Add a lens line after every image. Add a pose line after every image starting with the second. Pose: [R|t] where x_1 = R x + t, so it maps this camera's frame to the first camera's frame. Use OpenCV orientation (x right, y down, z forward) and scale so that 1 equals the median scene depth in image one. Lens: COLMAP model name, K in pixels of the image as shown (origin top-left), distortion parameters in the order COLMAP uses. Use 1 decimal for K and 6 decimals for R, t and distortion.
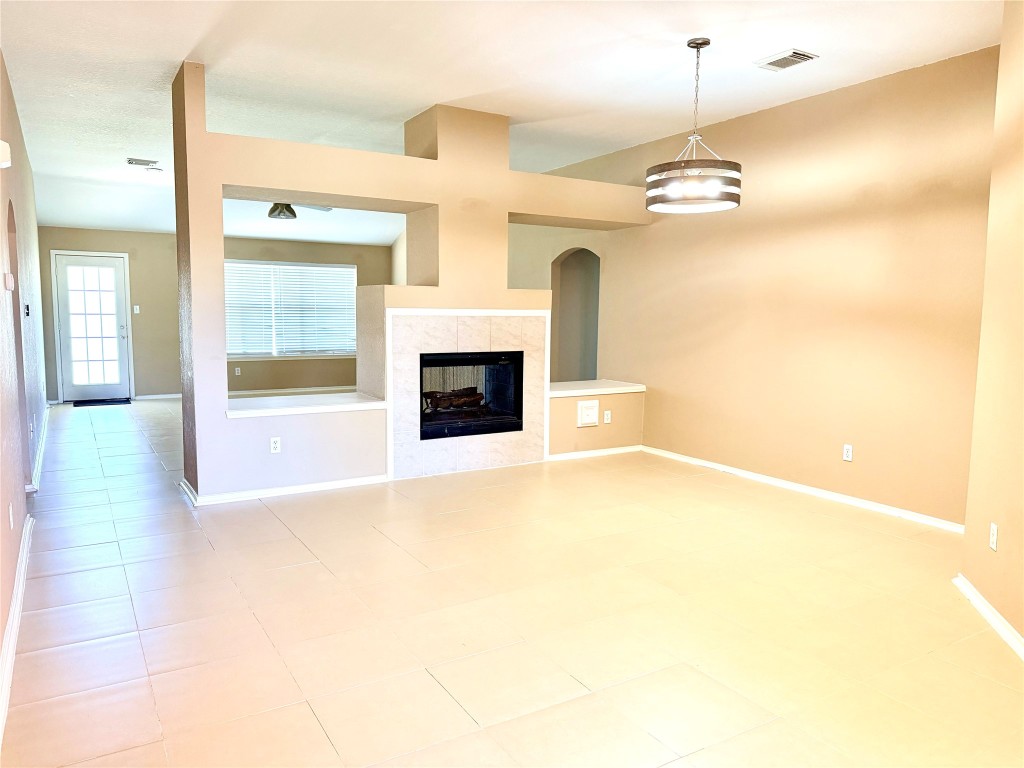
lens RADIAL K [[738.2, 0, 508.1], [0, 738.2, 383.6], [0, 0, 1]] dist [0.030965, -0.011061]
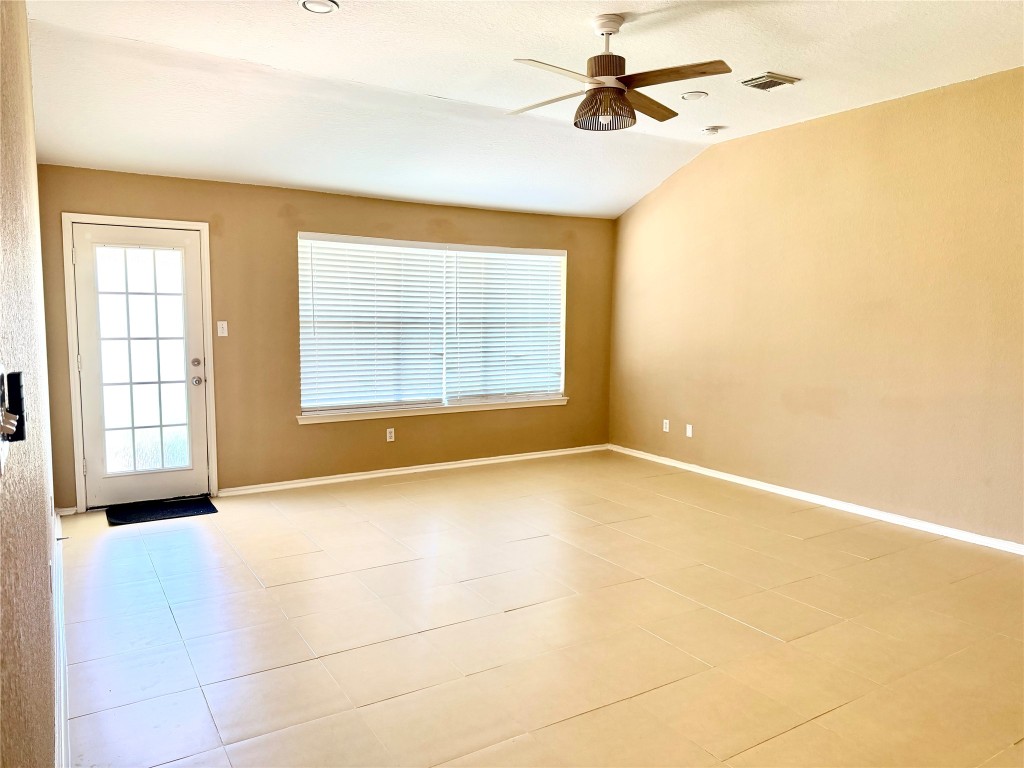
lens RADIAL K [[738.2, 0, 510.1], [0, 738.2, 386.0], [0, 0, 1]] dist [0.030965, -0.011061]
pose [[0.999748, -0.004777, 0.021917, -0.305558], [0.004855, 0.999982, -0.003538, -0.055839], [-0.021900, 0.003644, 0.999754, 0.463995]]
